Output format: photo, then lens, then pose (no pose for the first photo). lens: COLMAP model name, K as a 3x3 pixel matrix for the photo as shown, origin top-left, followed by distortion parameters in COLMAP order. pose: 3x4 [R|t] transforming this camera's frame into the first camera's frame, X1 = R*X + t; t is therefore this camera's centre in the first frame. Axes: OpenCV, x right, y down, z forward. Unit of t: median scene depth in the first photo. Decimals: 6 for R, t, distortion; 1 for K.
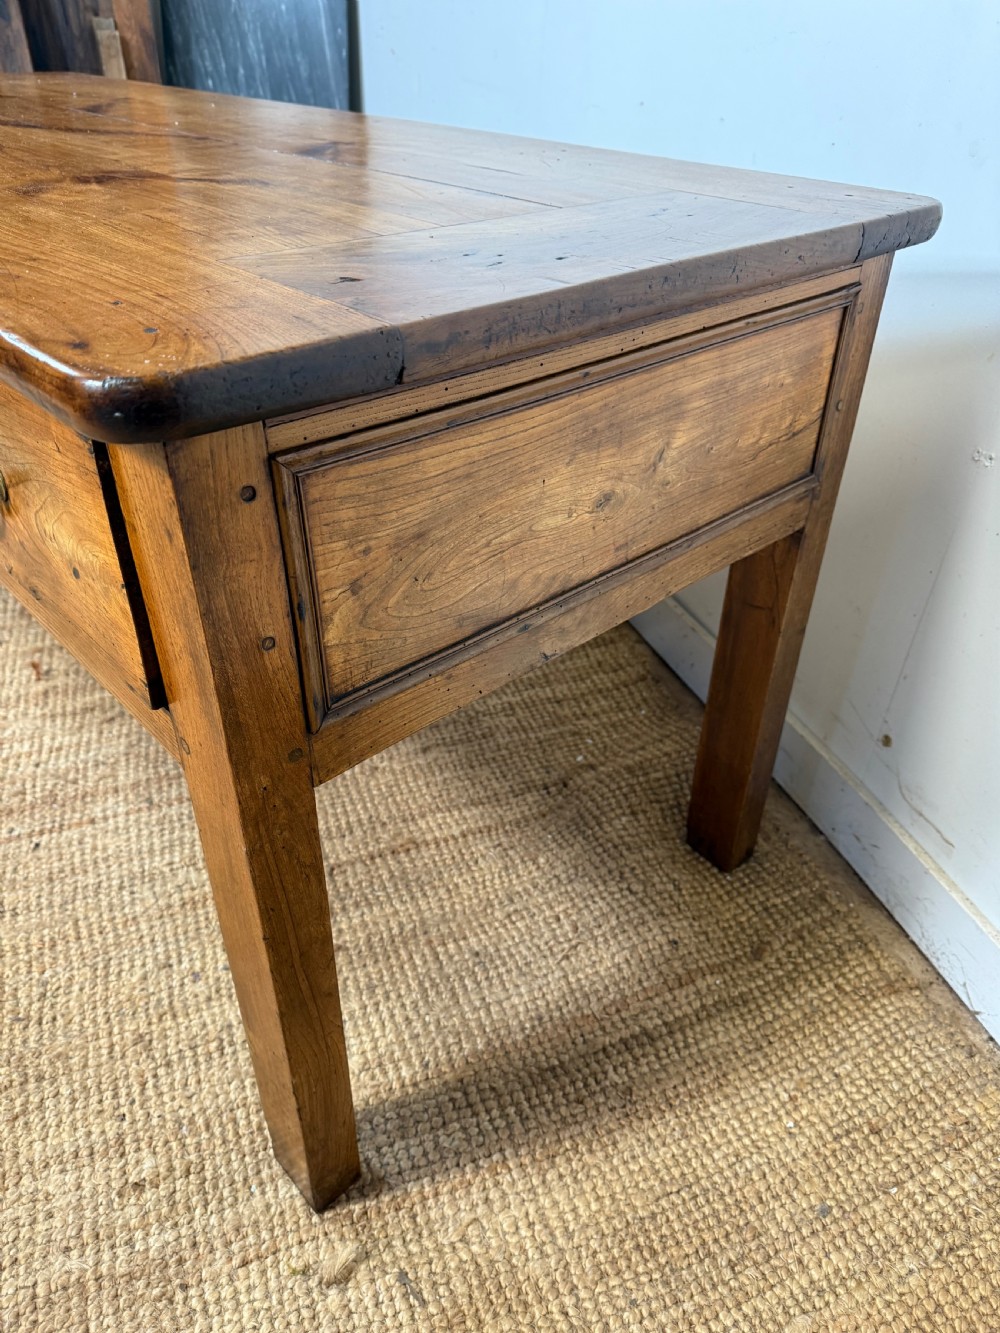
lens RADIAL K [[951.7, 0, 514.2], [0, 951.7, 666.9], [0, 0, 1]] dist [-0.007767, -0.002231]
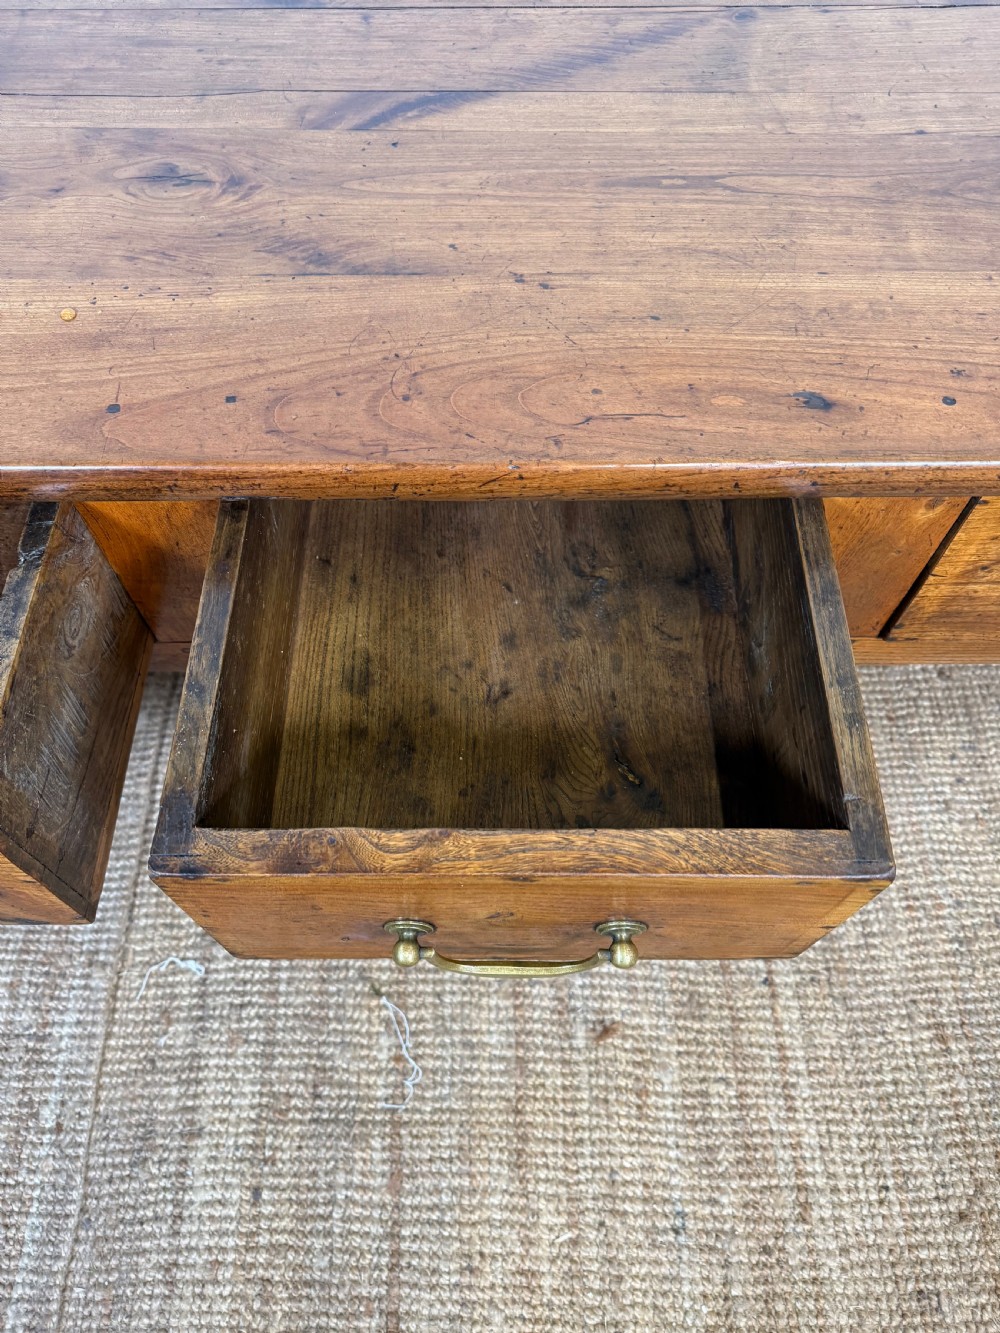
lens RADIAL K [[961.2, 0, 504.4], [0, 961.2, 671.0], [0, 0, 1]] dist [-0.003072, -0.007010]
pose [[0.331392, -0.849870, 0.409756, -0.925733], [0.556640, 0.526773, 0.642388, -0.838633], [-0.761794, 0.015204, 0.647640, 0.700203]]
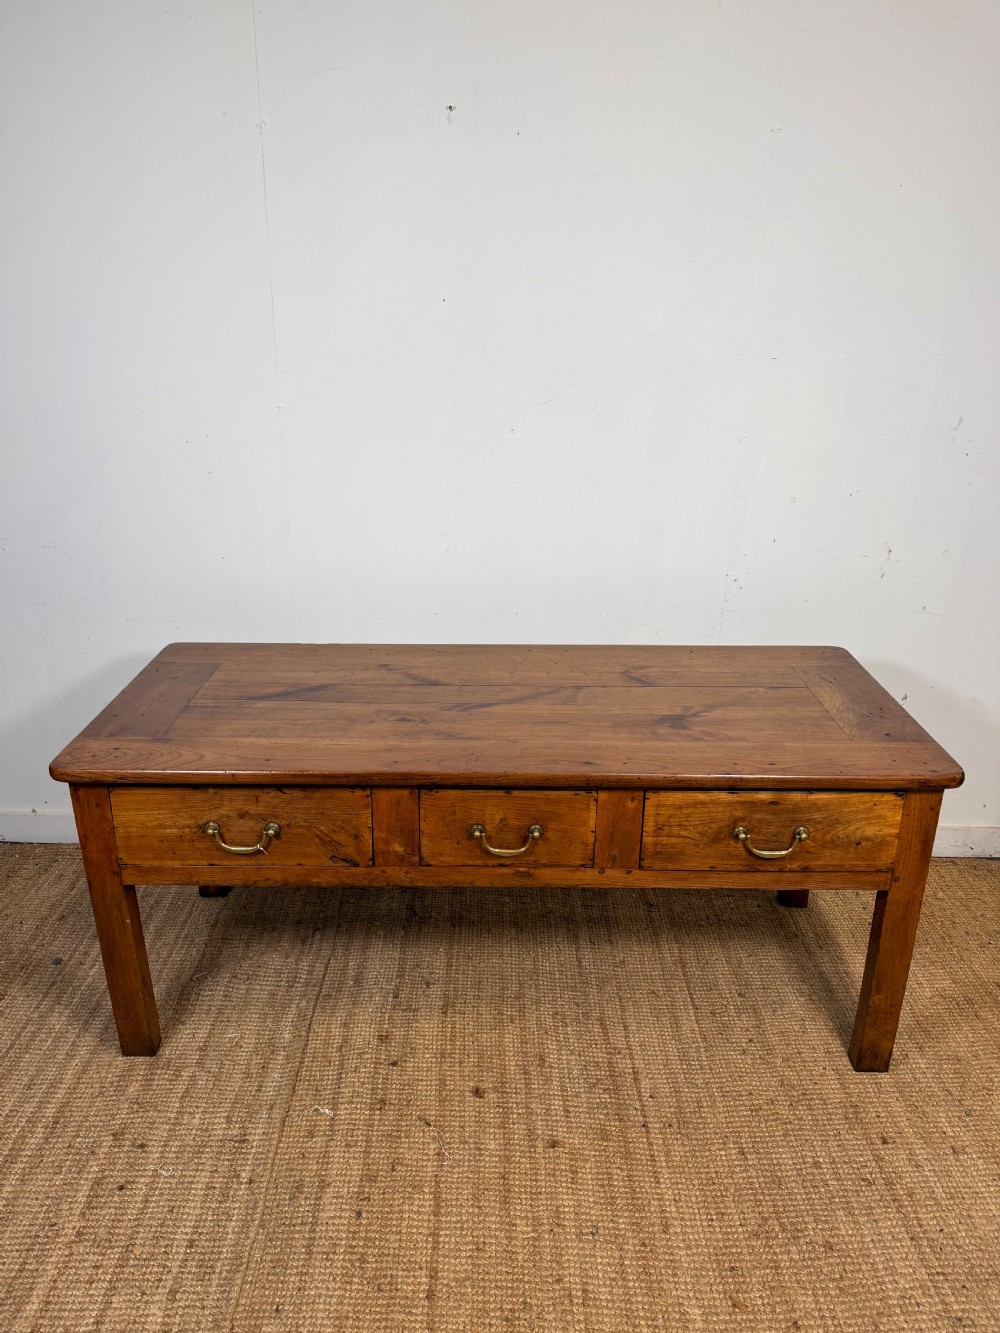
lens RADIAL K [[936.6, 0, 500.0], [0, 936.6, 666.5], [0, 0, 1]] dist [0.157056, -0.309874]
pose [[0.340436, -0.384037, 0.858265, -2.107662], [0.547435, 0.823084, 0.151152, -1.019059], [-0.764472, 0.418387, 0.490443, 0.052116]]
